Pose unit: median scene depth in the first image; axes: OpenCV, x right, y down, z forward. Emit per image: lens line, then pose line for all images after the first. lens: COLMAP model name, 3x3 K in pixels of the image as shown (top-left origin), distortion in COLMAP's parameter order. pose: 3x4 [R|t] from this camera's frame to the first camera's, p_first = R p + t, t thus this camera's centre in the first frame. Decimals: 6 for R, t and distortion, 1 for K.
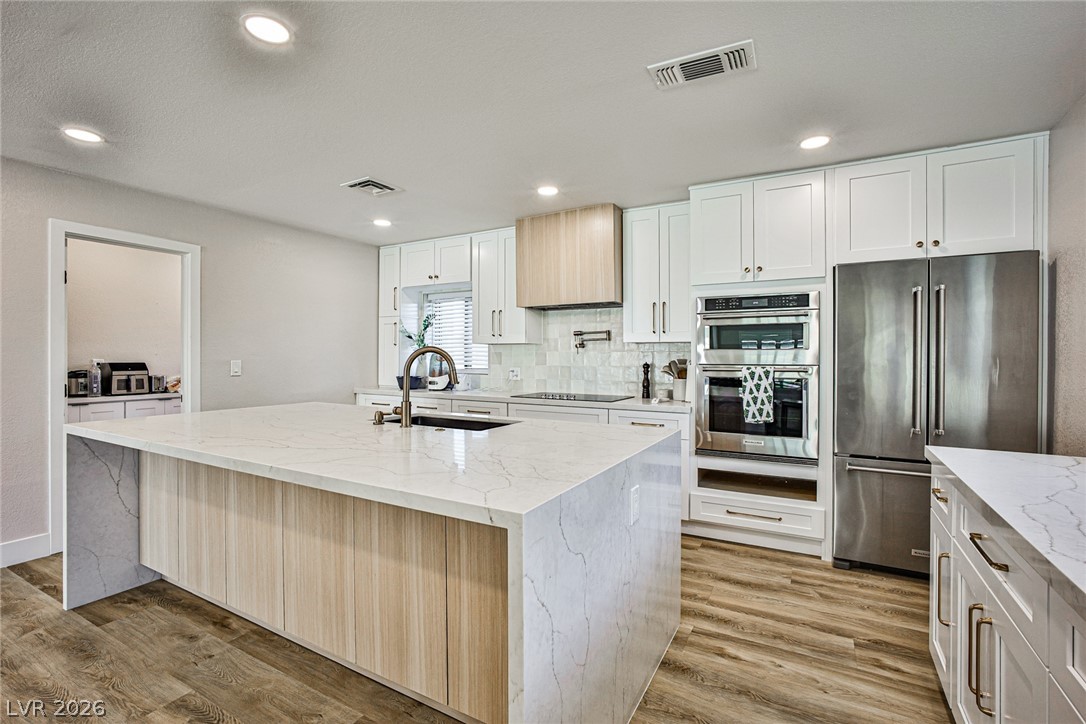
lens RADIAL K [[494.2, 0, 544.2], [0, 494.2, 350.8], [0, 0, 1]] dist [-0.023083, 0.008475]
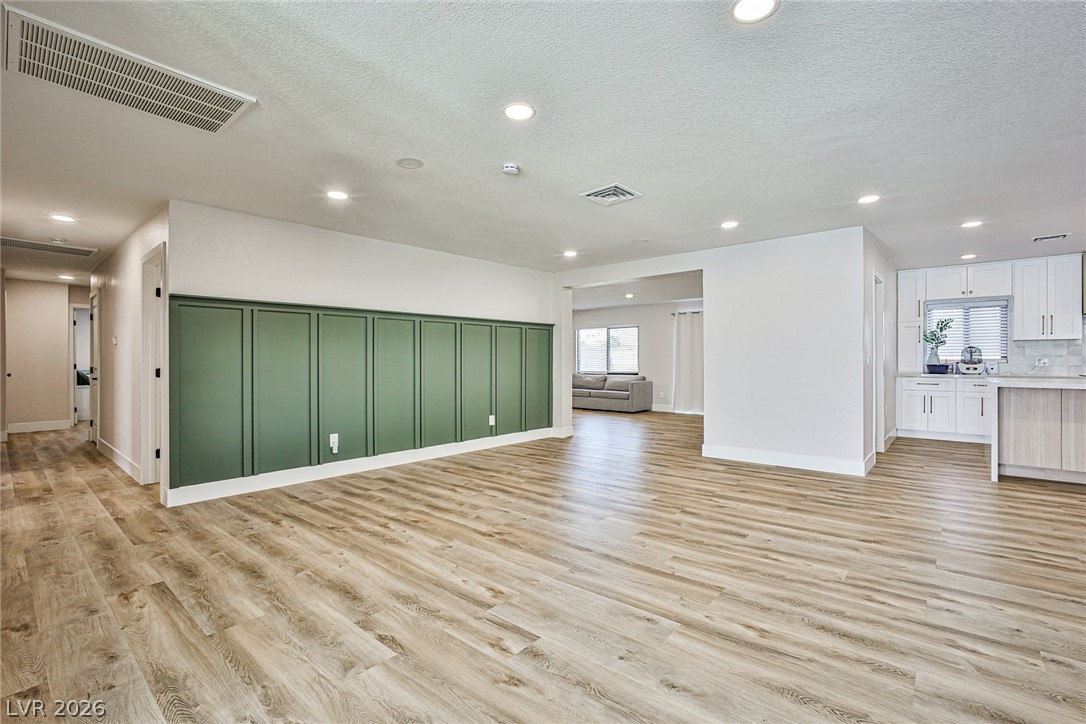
lens RADIAL K [[494.2, 0, 549.5], [0, 494.2, 358.1], [0, 0, 1]] dist [-0.023083, 0.008475]
pose [[0.983235, -0.004288, -0.182293, -1.787175], [0.005886, 0.999949, 0.008222, 0.025715], [0.182248, -0.009157, 0.983210, -0.874669]]
